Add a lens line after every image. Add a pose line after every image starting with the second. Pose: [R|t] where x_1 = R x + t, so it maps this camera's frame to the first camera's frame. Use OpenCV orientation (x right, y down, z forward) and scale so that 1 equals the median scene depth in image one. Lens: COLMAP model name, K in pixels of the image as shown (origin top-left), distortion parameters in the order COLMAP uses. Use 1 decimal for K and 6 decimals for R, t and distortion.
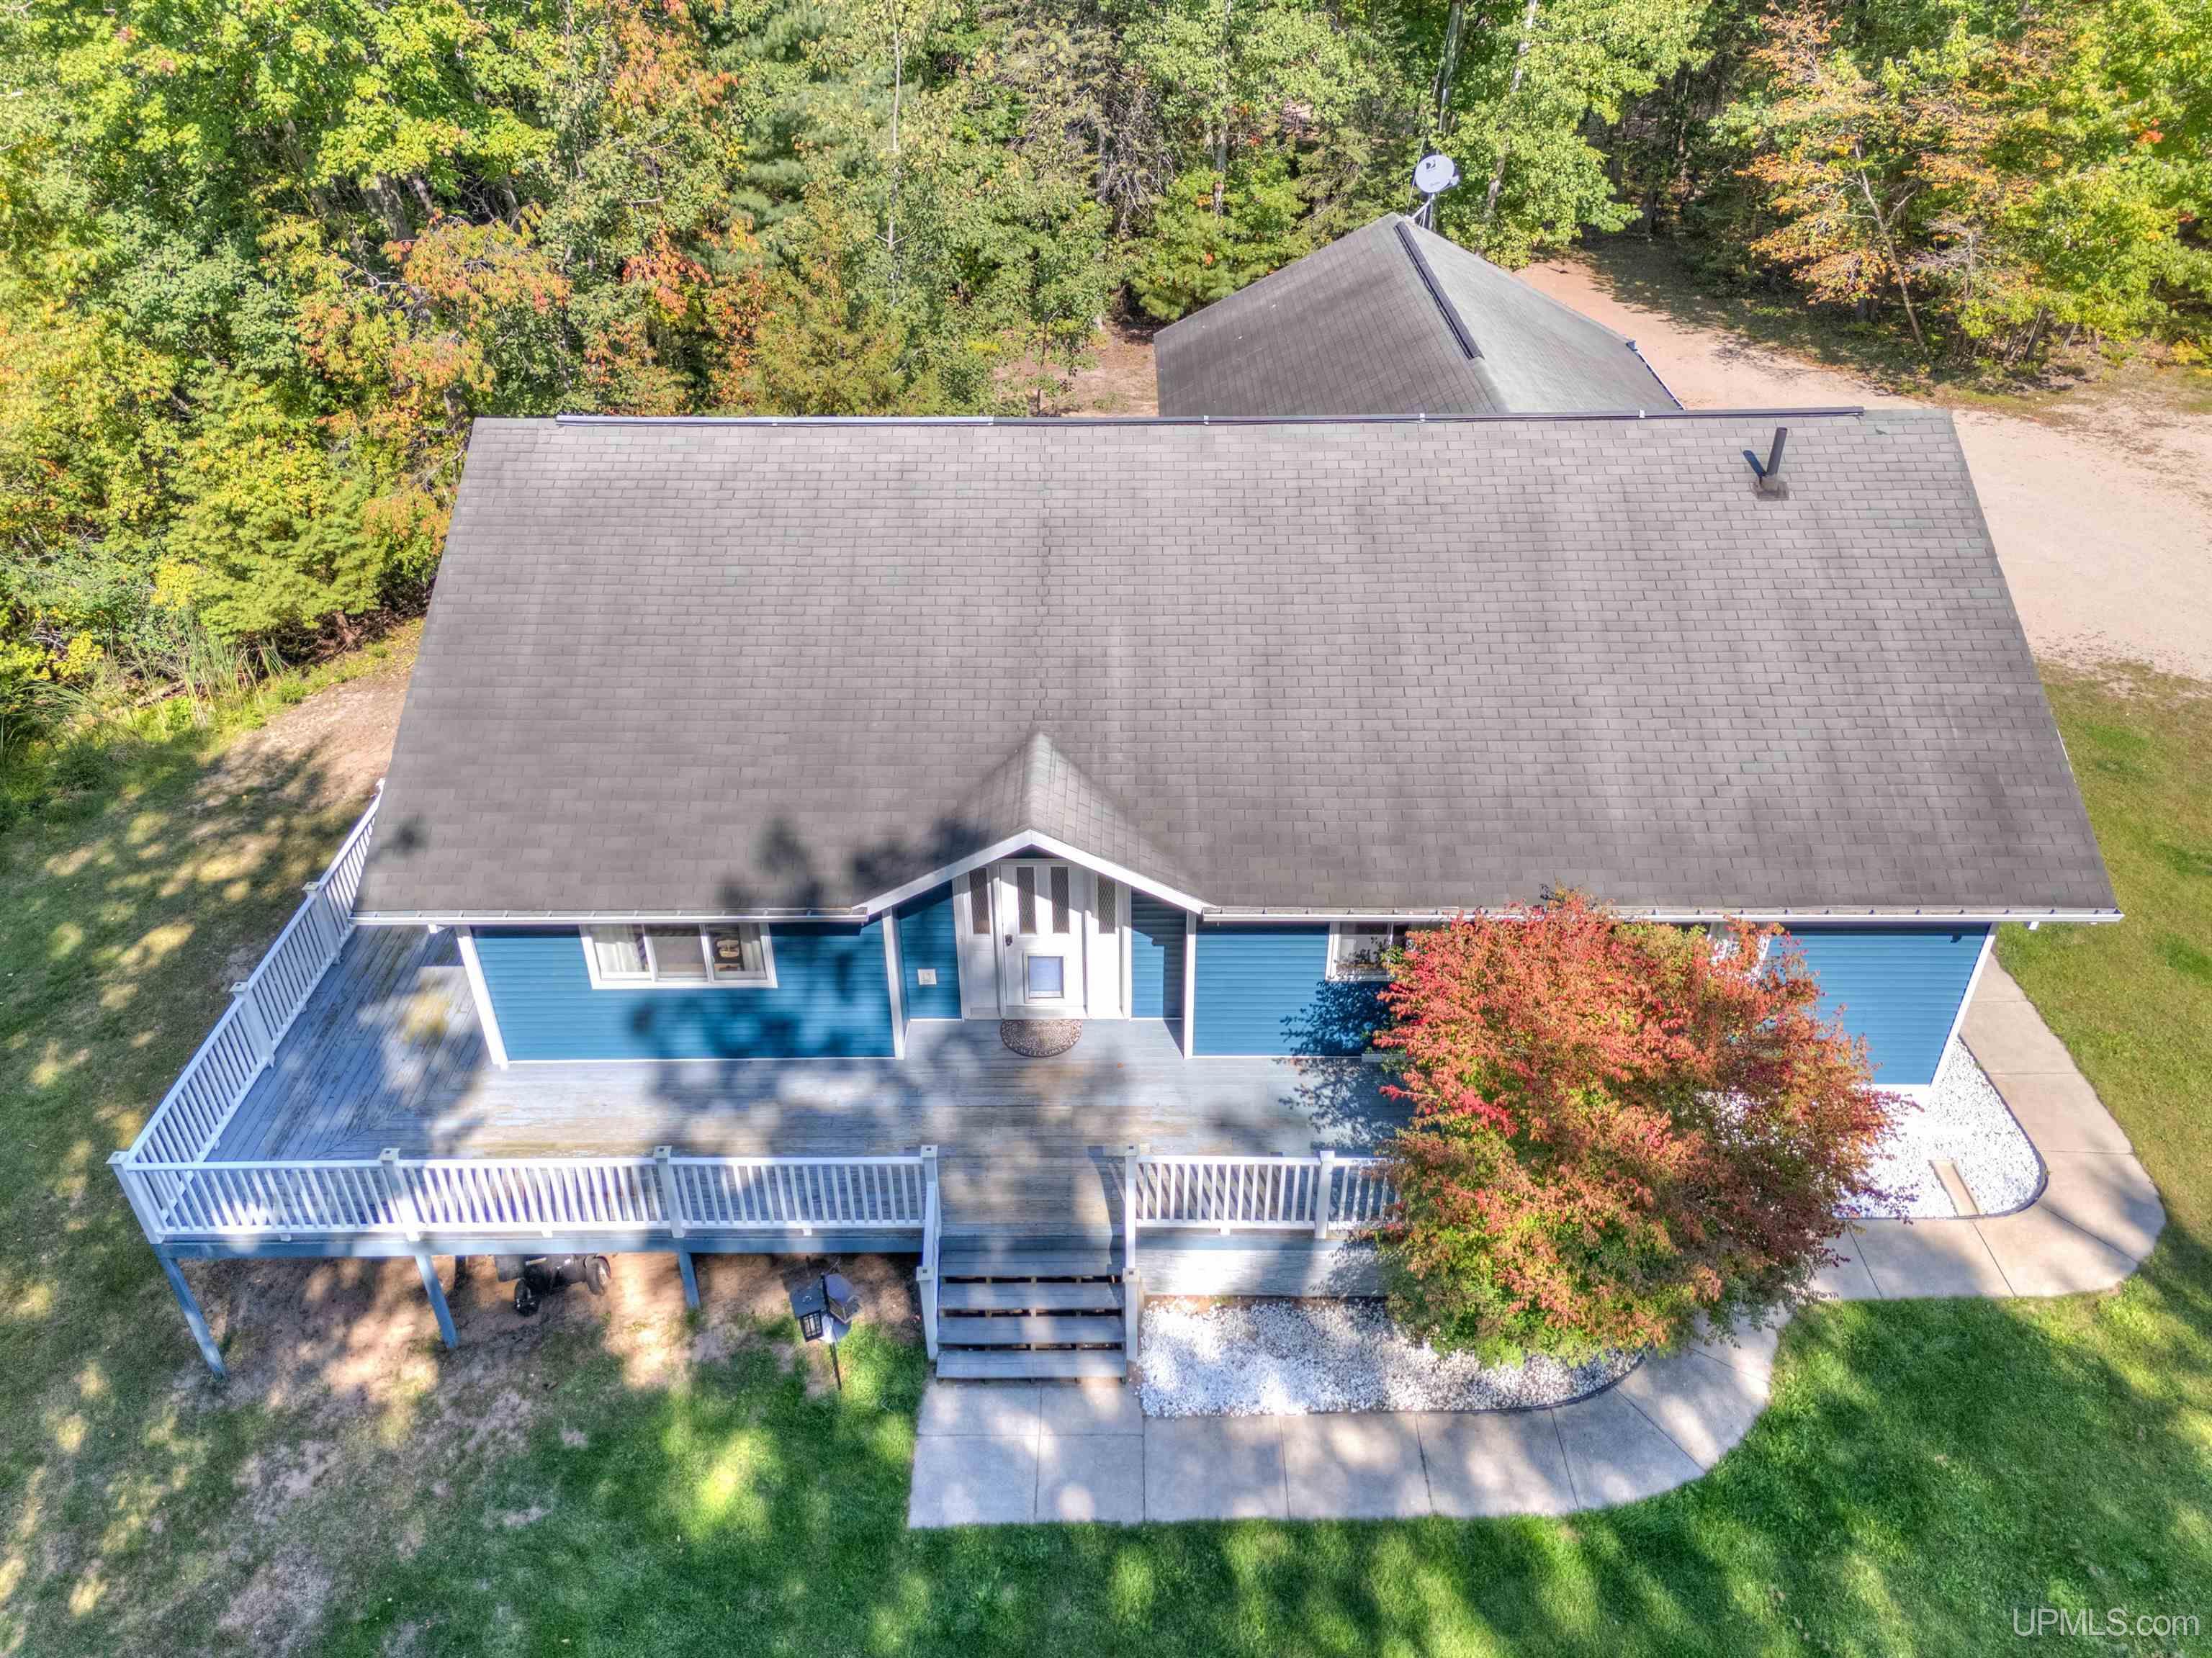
lens RADIAL K [[1648.4, 0, 1106.0], [0, 1648.4, 829.0], [0, 0, 1]] dist [0.010234, -0.000041]
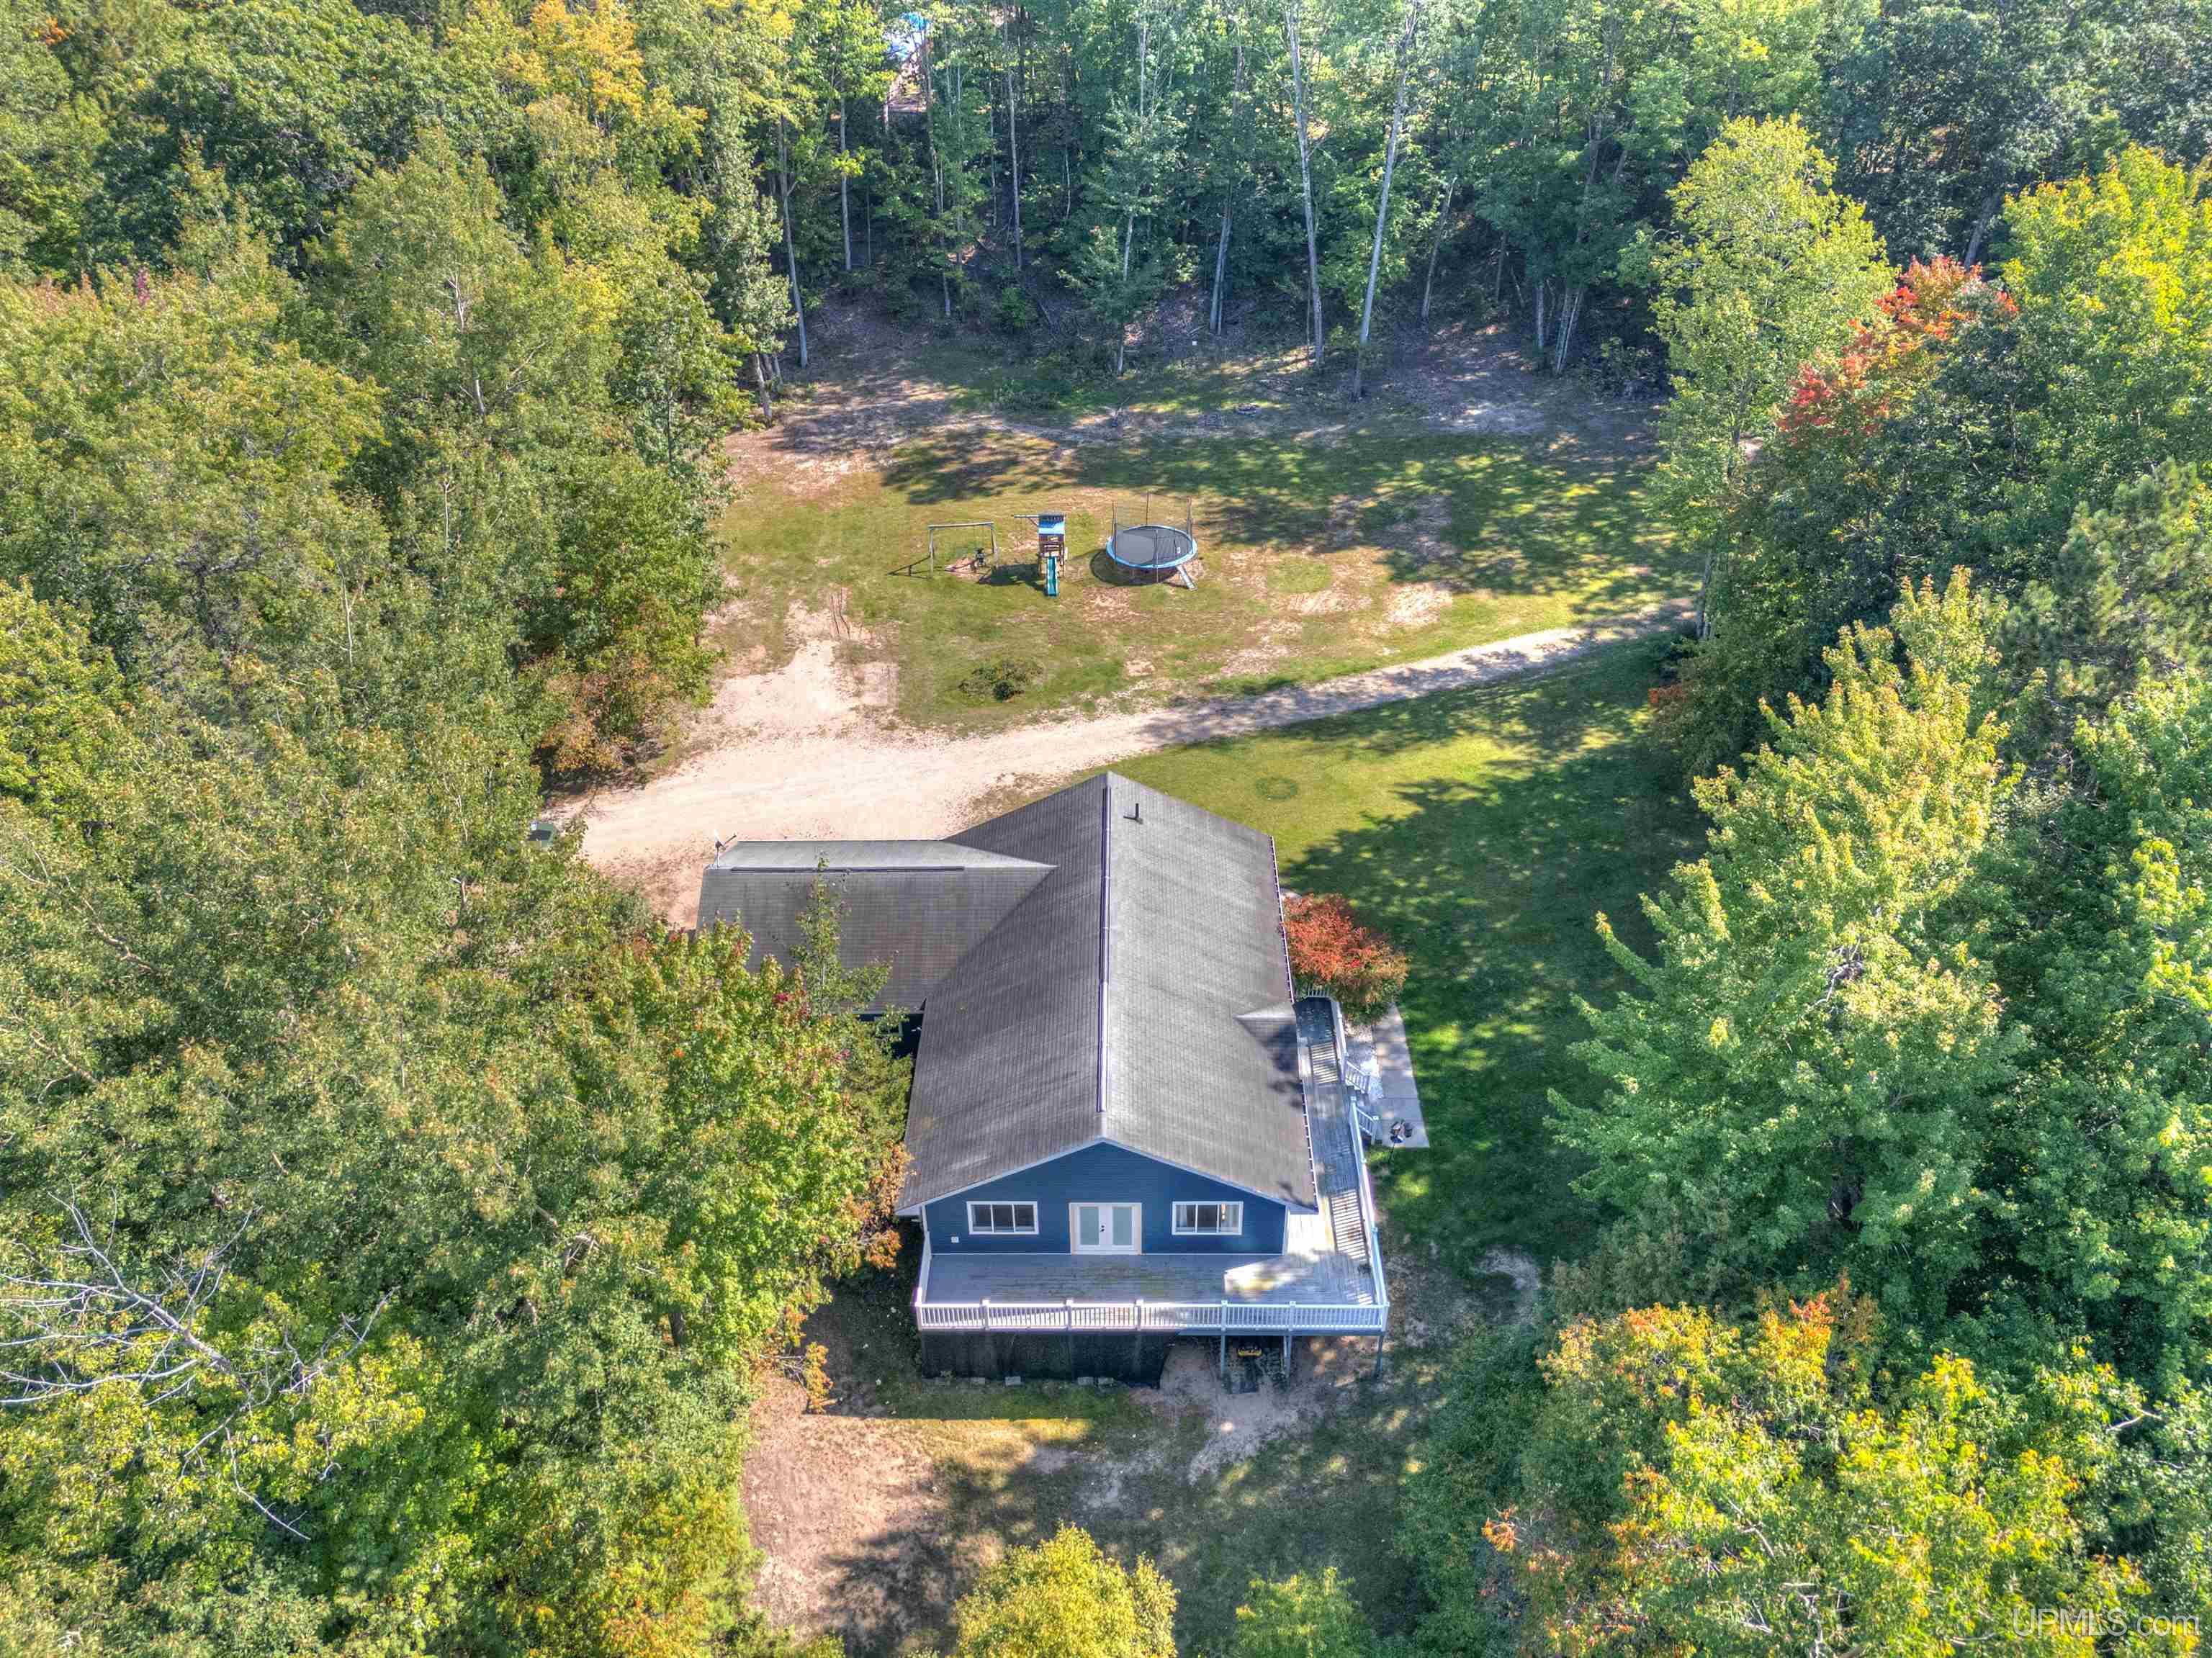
lens RADIAL K [[1543.5, 0, 1110.6], [0, 1543.5, 861.0], [0, 0, 1]] dist [0.057792, -0.029966]
pose [[0.010011, -0.604236, 0.796743, -1.490907], [0.569191, 0.658547, 0.492279, -1.237940], [-0.822145, 0.448570, 0.350518, 0.066920]]
